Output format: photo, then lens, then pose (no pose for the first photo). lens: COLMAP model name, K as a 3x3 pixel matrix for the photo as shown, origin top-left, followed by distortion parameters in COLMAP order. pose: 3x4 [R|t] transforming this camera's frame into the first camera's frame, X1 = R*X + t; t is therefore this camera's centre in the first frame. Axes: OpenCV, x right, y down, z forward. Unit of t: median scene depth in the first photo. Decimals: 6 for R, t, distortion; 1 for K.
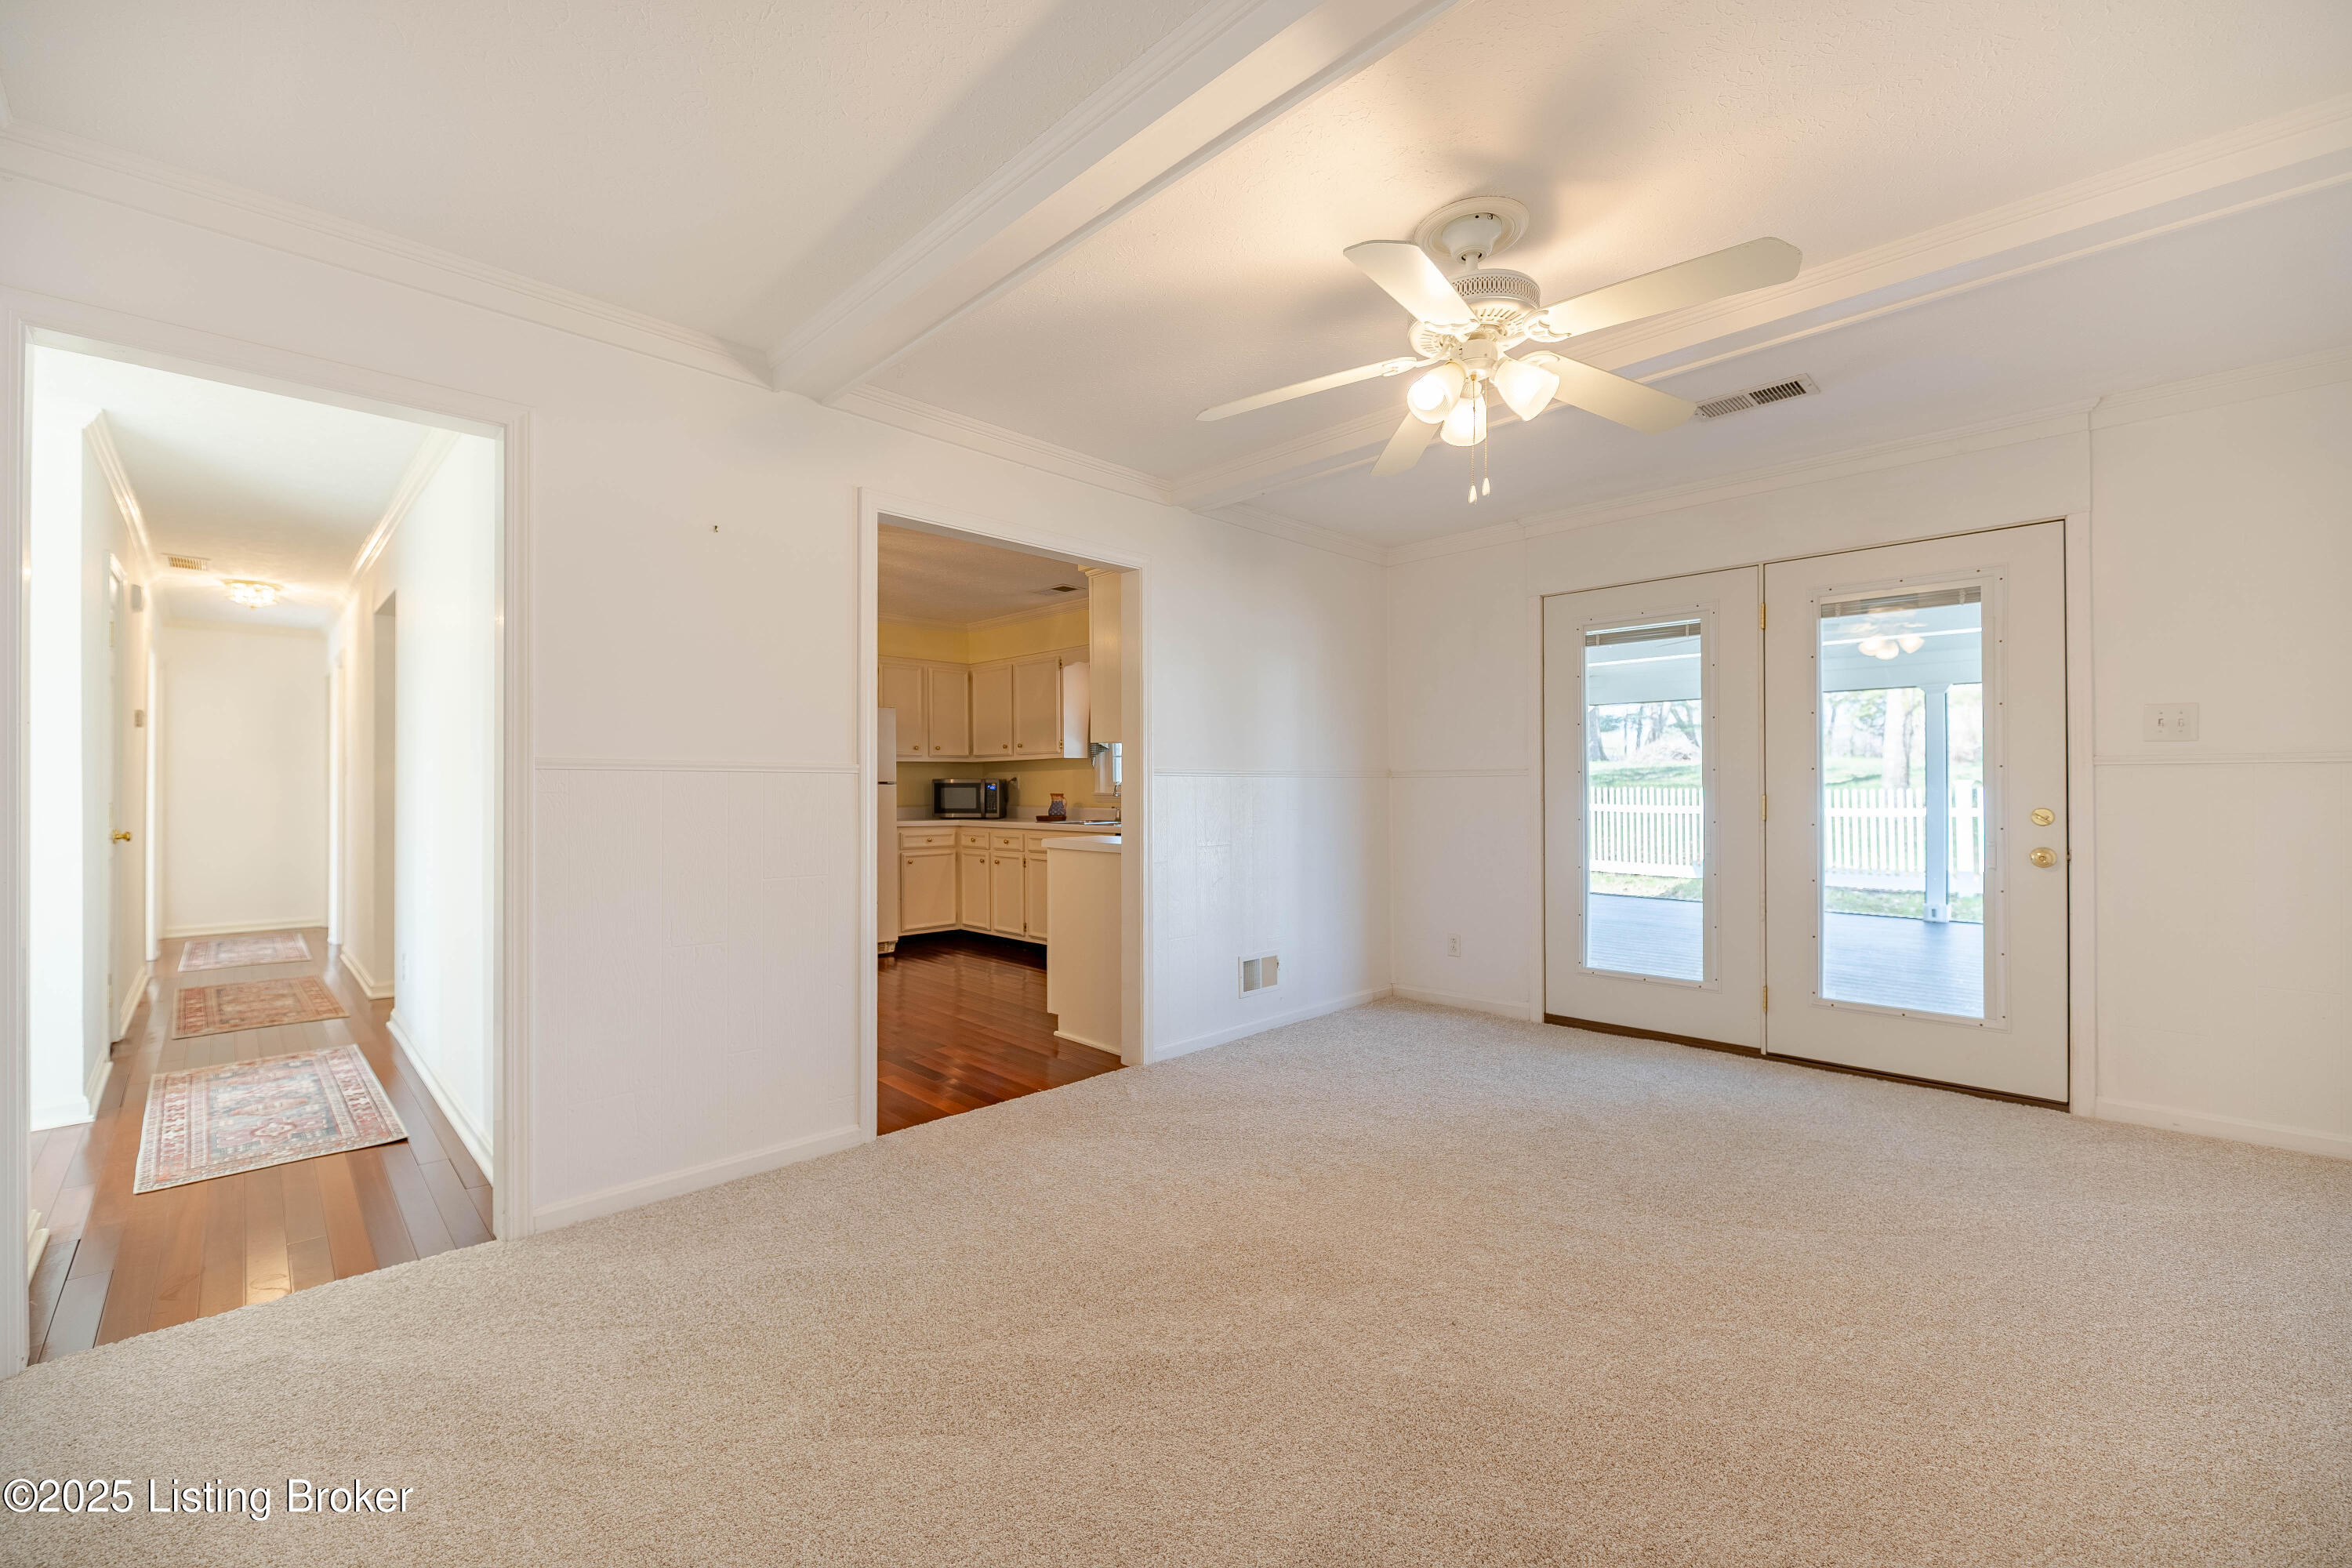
lens RADIAL K [[965.4, 0, 1165.1], [0, 965.4, 784.2], [0, 0, 1]] dist [-0.004385, -0.000280]
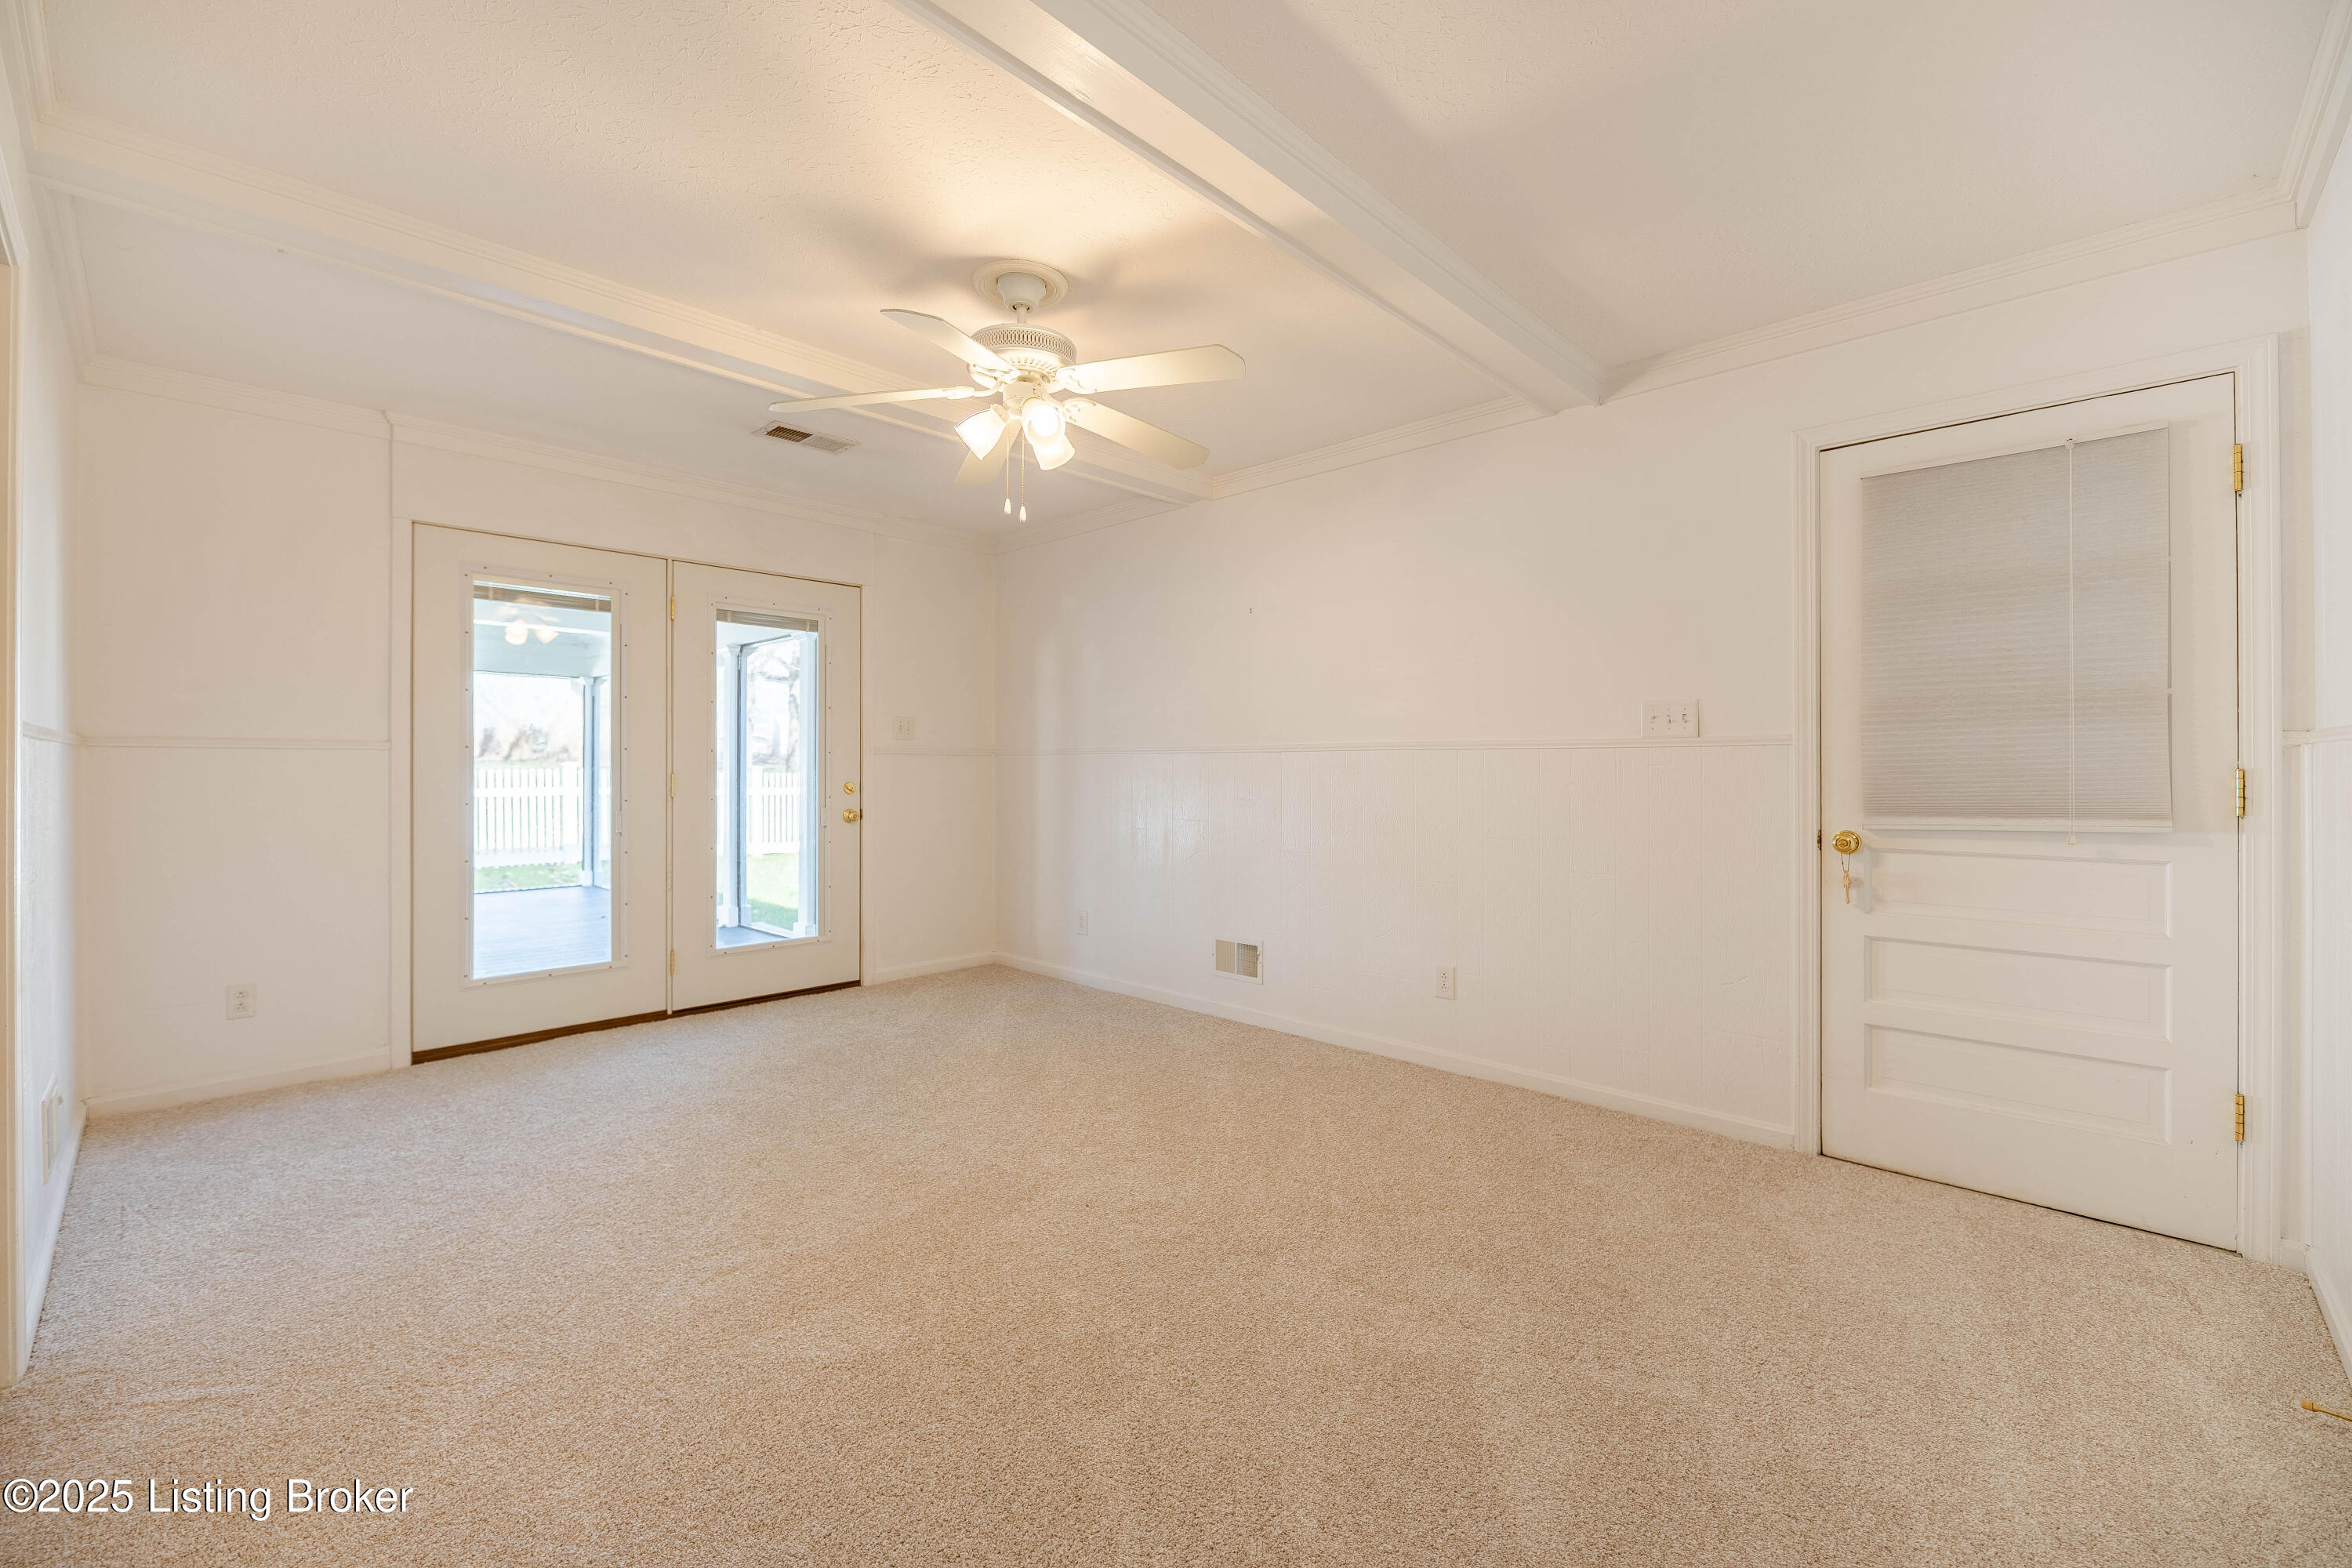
lens RADIAL K [[965.4, 0, 1164.5], [0, 965.4, 767.6], [0, 0, 1]] dist [-0.004385, -0.000280]
pose [[-0.031169, 0.005783, 0.999497, -0.407952], [-0.005369, 0.999968, -0.005953, 0.006763], [-0.999500, -0.005552, -0.031136, 0.412472]]
